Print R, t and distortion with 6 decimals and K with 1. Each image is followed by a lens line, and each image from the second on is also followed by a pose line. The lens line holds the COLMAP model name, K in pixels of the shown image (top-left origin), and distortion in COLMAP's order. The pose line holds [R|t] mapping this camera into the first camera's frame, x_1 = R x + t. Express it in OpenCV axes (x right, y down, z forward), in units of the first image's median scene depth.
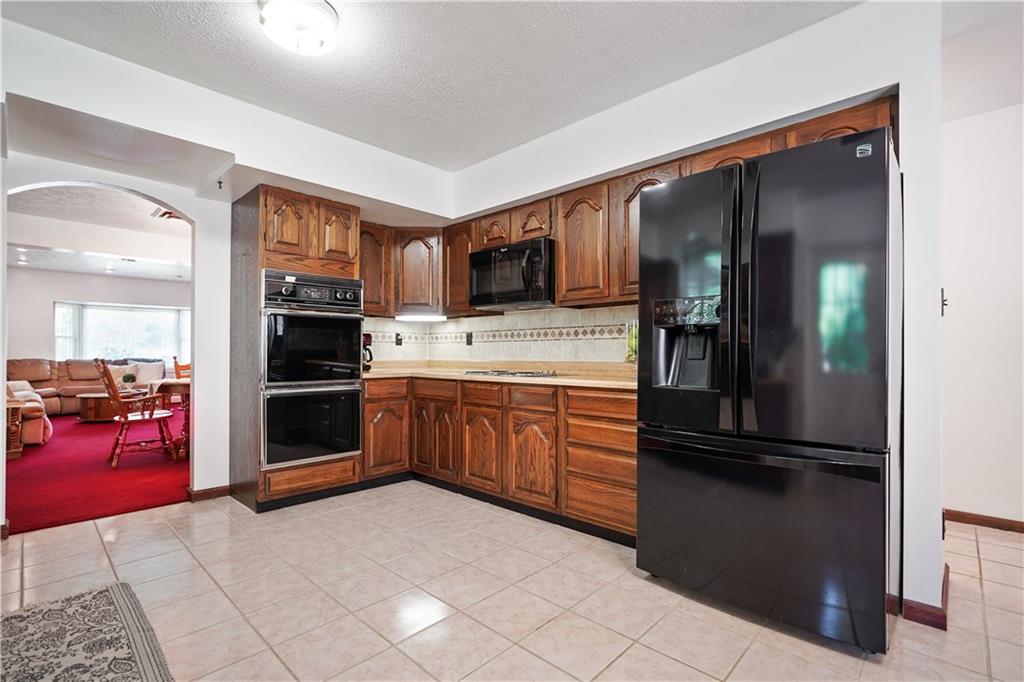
lens RADIAL K [[473.4, 0, 513.7], [0, 473.4, 344.5], [0, 0, 1]] dist [0.001630, -0.000268]
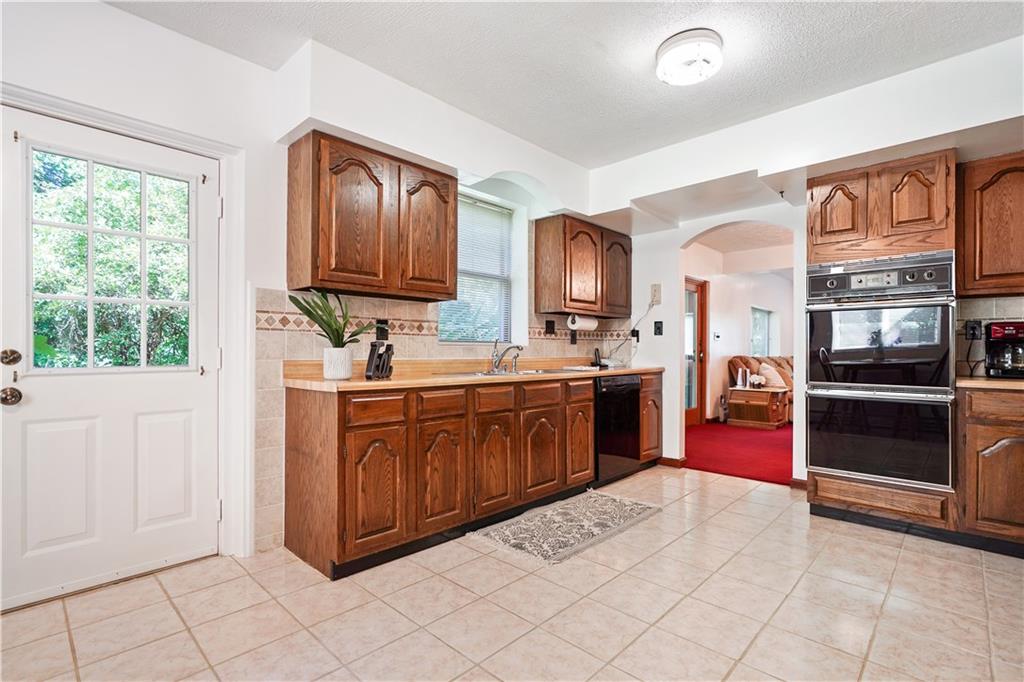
lens RADIAL K [[473.4, 0, 514.0], [0, 473.4, 350.2], [0, 0, 1]] dist [0.001630, -0.000268]
pose [[0.008457, -0.005605, -0.999949, 0.442423], [0.012950, 0.999901, -0.005495, 0.012495], [0.999880, -0.012903, 0.008529, 0.379588]]
